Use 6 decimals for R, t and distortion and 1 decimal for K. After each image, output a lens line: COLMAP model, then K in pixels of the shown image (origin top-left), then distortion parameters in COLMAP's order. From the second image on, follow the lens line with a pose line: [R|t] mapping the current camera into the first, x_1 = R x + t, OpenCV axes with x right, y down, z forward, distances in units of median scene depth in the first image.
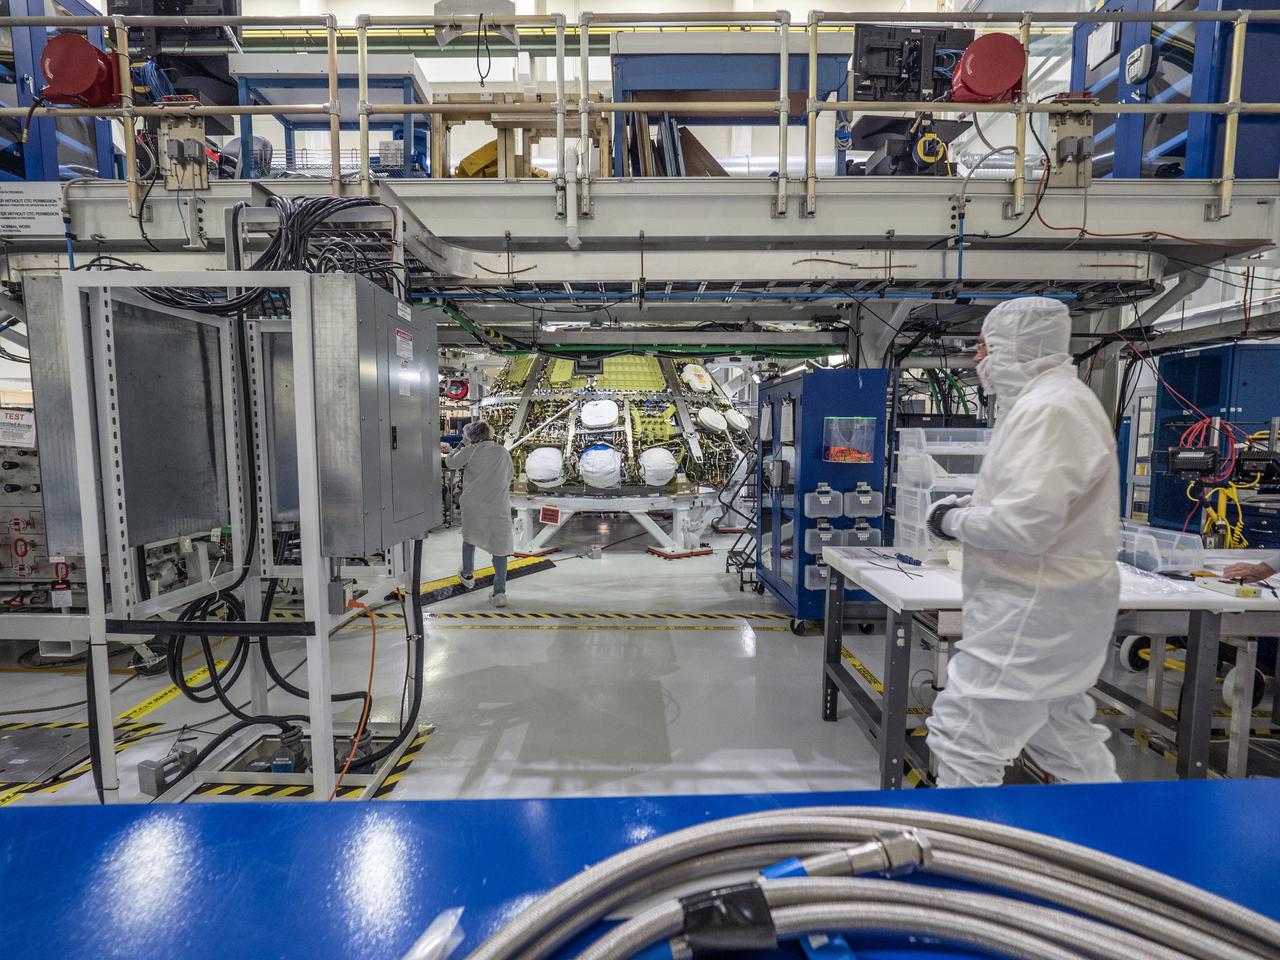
lens RADIAL K [[572.9, 0, 635.0], [0, 572.9, 484.1], [0, 0, 1]] dist [-0.002202, 0.001164]
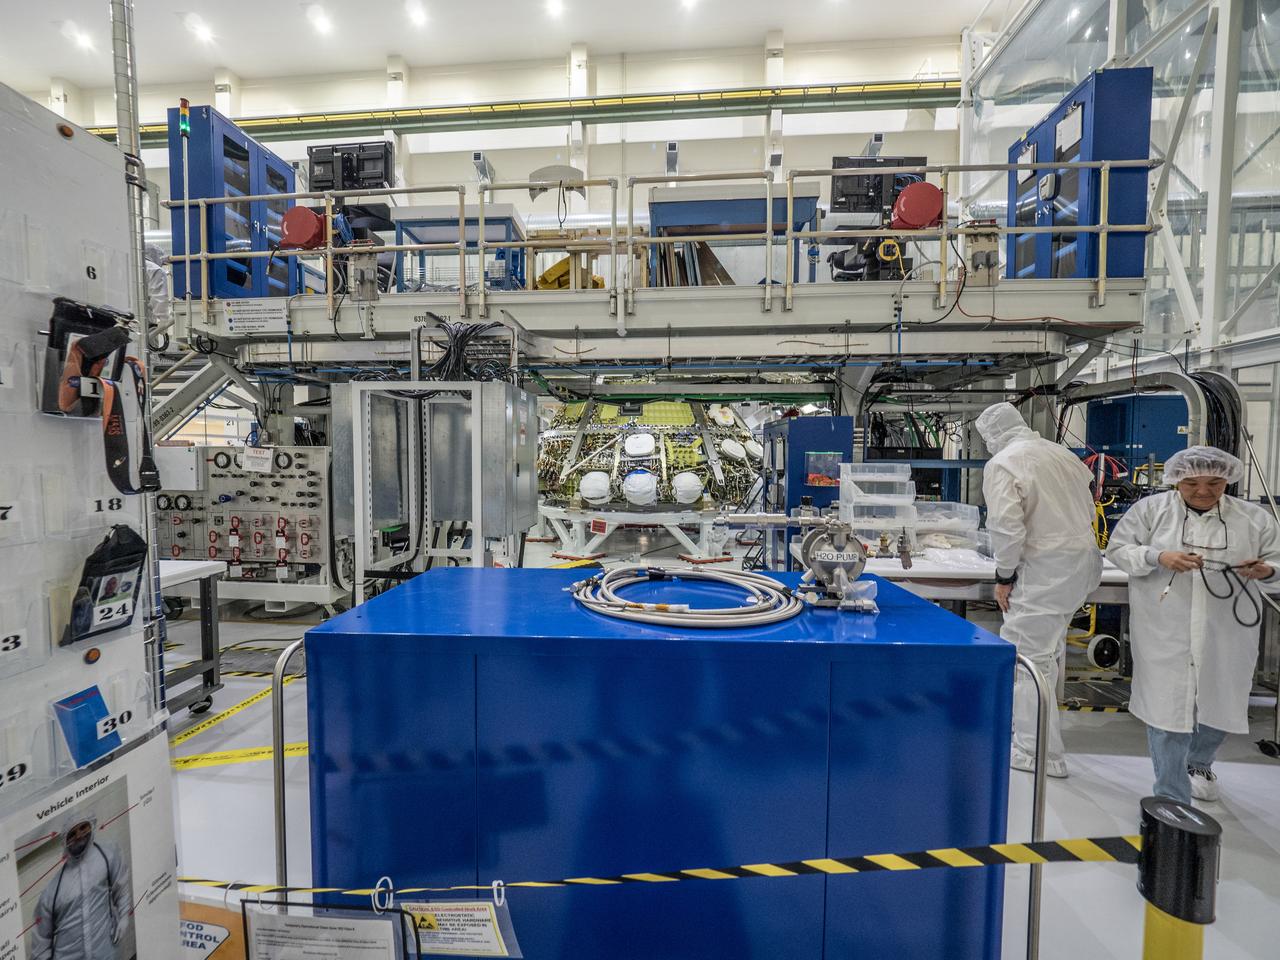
lens RADIAL K [[572.9, 0, 628.5], [0, 572.9, 485.3], [0, 0, 1]] dist [-0.002202, 0.001164]
pose [[0.996448, 0.006766, -0.083934, 0.032509], [-0.009656, 0.999373, -0.034075, 0.012405], [0.083650, 0.034764, 0.995889, -0.411432]]
